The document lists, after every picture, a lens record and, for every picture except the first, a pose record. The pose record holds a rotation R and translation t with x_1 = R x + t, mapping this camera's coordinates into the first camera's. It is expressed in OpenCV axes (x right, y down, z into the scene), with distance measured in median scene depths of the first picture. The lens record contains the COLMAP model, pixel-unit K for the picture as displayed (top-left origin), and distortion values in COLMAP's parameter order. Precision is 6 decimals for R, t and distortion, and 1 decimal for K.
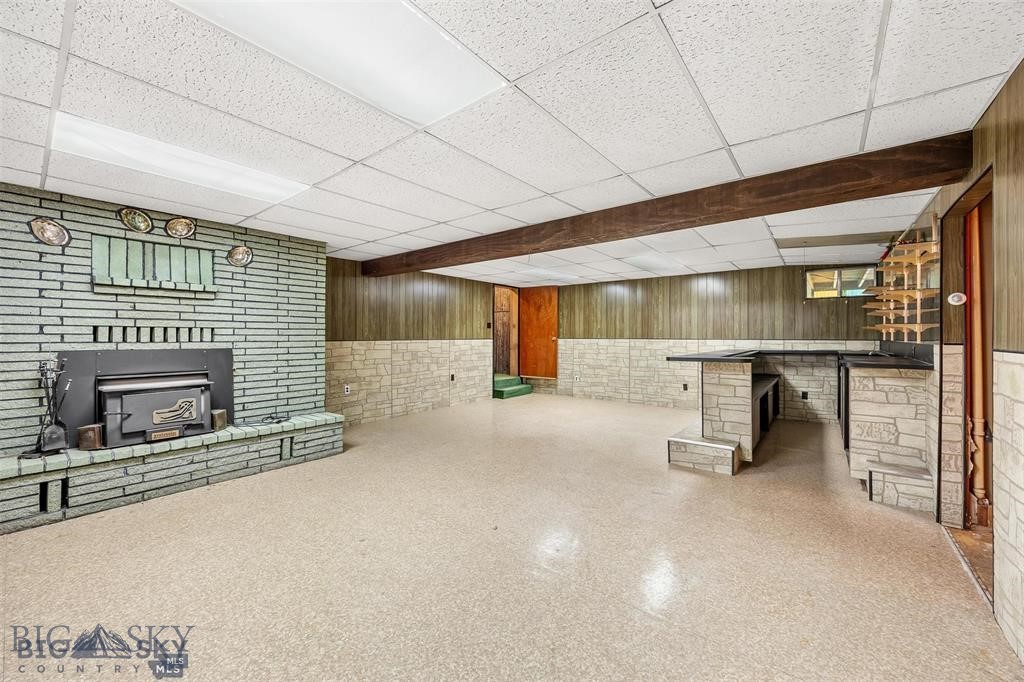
lens RADIAL K [[397.2, 0, 512.4], [0, 397.2, 335.7], [0, 0, 1]] dist [-0.001242, -0.000493]
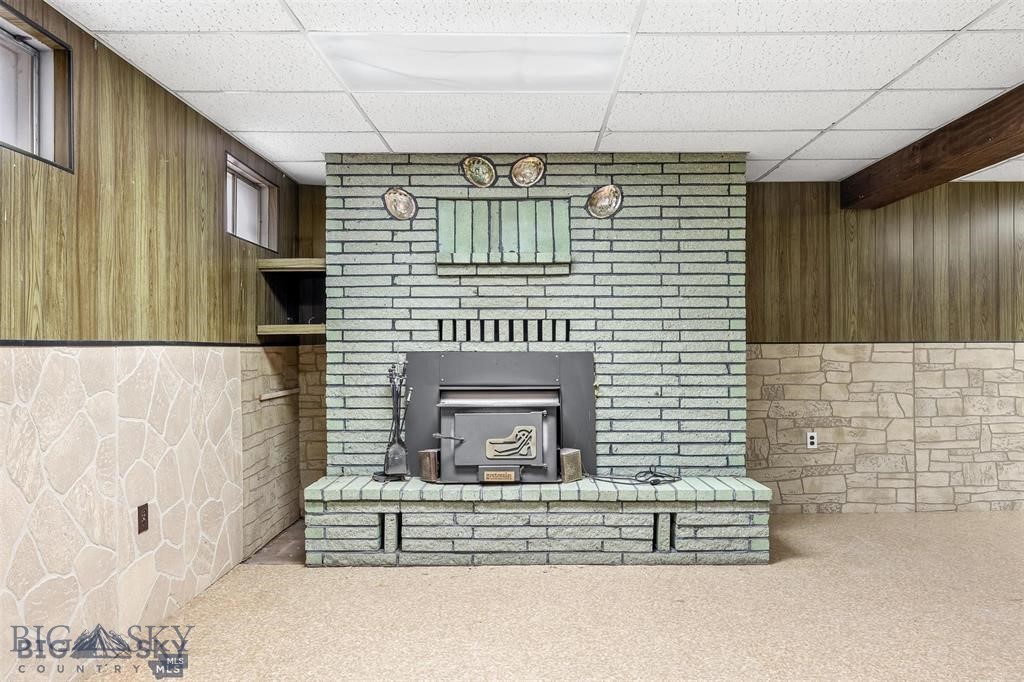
lens RADIAL K [[710.1, 0, 536.0], [0, 710.1, 341.2], [0, 0, 1]] dist [-0.004451, 0.001485]
pose [[0.624588, -0.008275, -0.780911, 0.108734], [0.004328, 0.999965, -0.007134, 0.024174], [0.780943, 0.001076, 0.624602, 0.259105]]
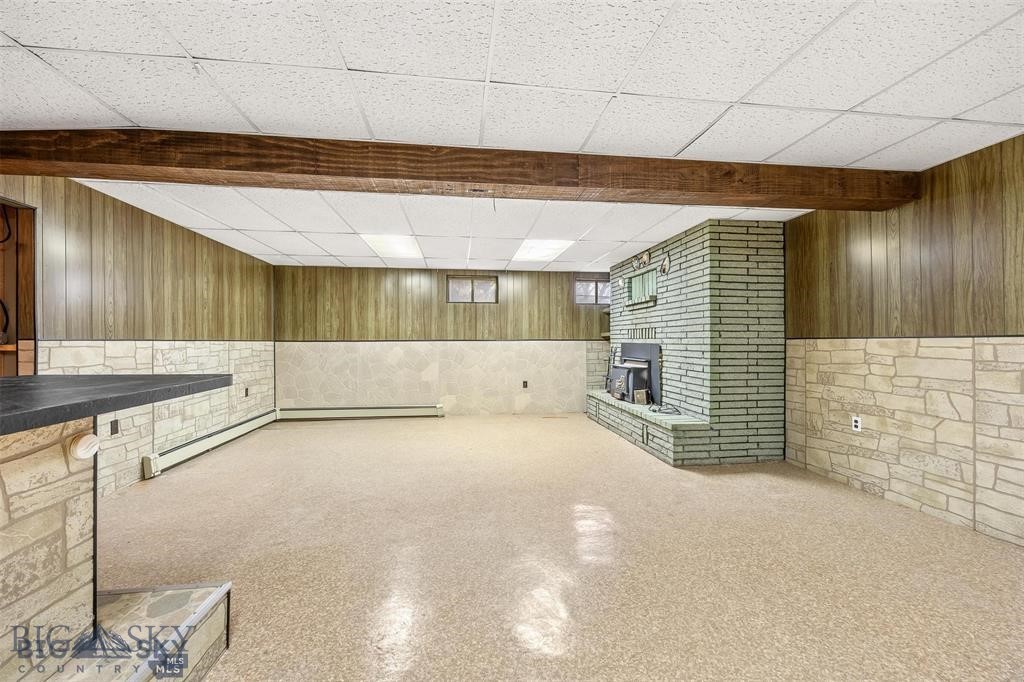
lens RADIAL K [[397.2, 0, 509.5], [0, 397.2, 341.5], [0, 0, 1]] dist [-0.001242, -0.000493]
pose [[-0.698541, 0.002672, -0.715565, 0.535212], [0.003786, 0.999993, 0.000038, 0.025069], [0.715560, -0.002683, -0.698546, 1.641718]]
